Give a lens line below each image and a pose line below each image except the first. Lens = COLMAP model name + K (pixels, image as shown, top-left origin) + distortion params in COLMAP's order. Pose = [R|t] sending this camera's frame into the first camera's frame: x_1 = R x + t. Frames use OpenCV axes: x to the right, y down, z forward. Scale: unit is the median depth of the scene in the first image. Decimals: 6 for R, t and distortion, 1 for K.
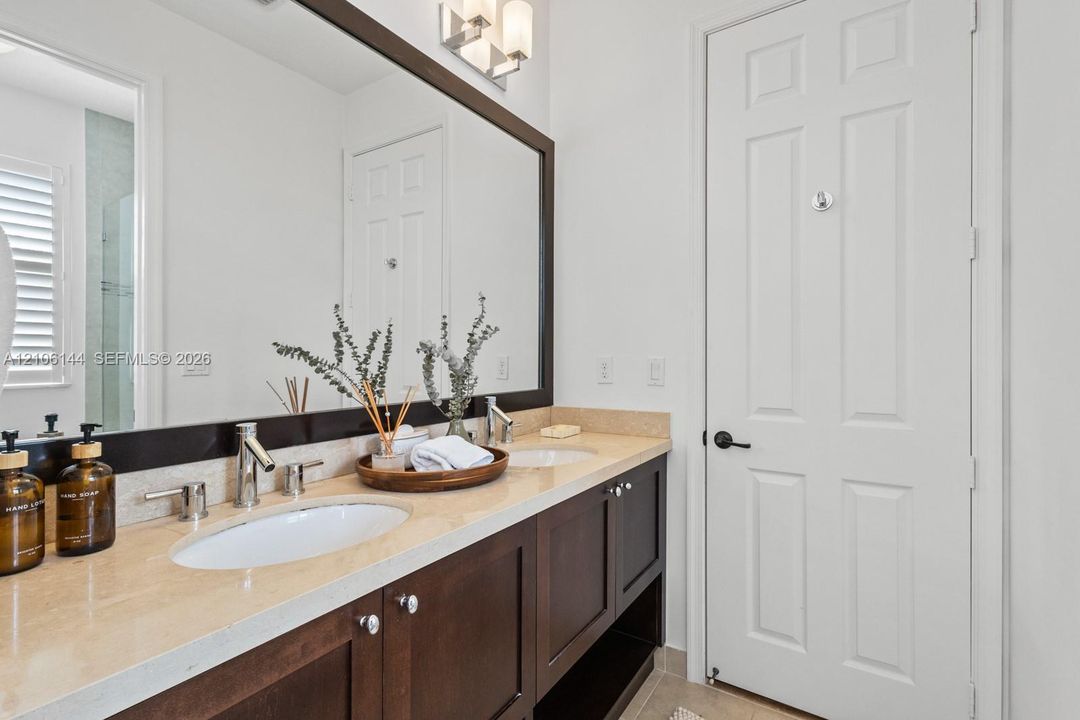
lens RADIAL K [[501.8, 0, 537.3], [0, 501.8, 357.5], [0, 0, 1]] dist [0.007735, 0.000041]
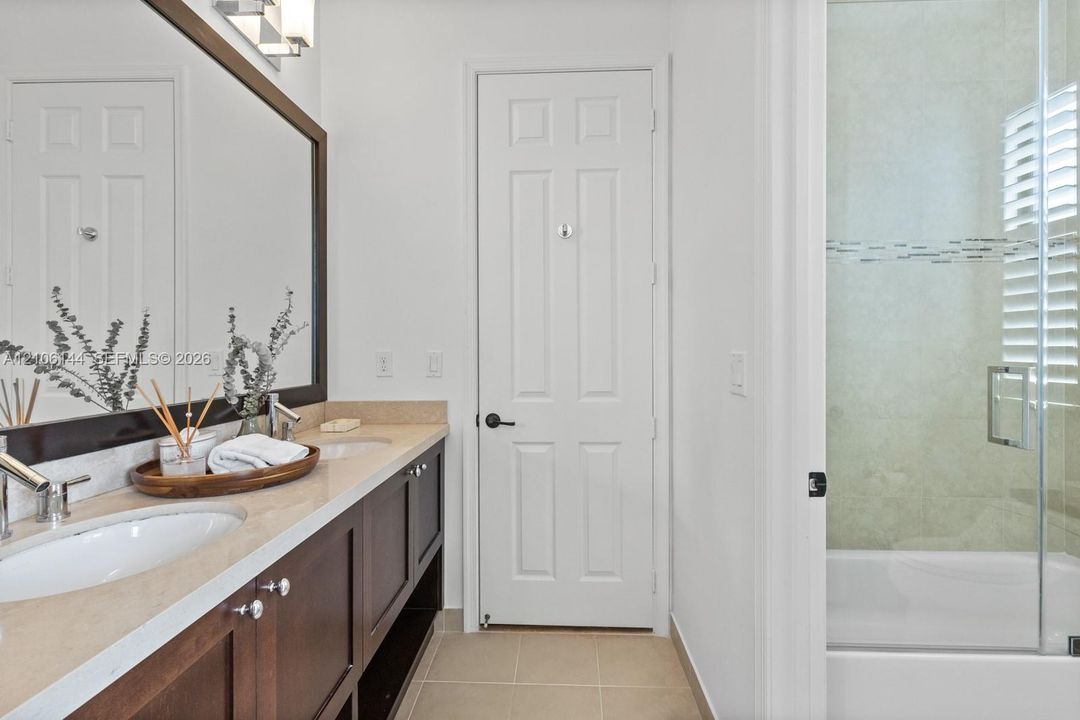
lens RADIAL K [[500.4, 0, 544.4], [0, 500.4, 352.3], [0, 0, 1]] dist [0.009149, 0.000191]
pose [[0.857205, -0.005749, 0.514943, -0.153075], [0.004832, 0.999983, 0.003120, -0.000671], [-0.514953, -0.000187, 0.857219, -0.086718]]
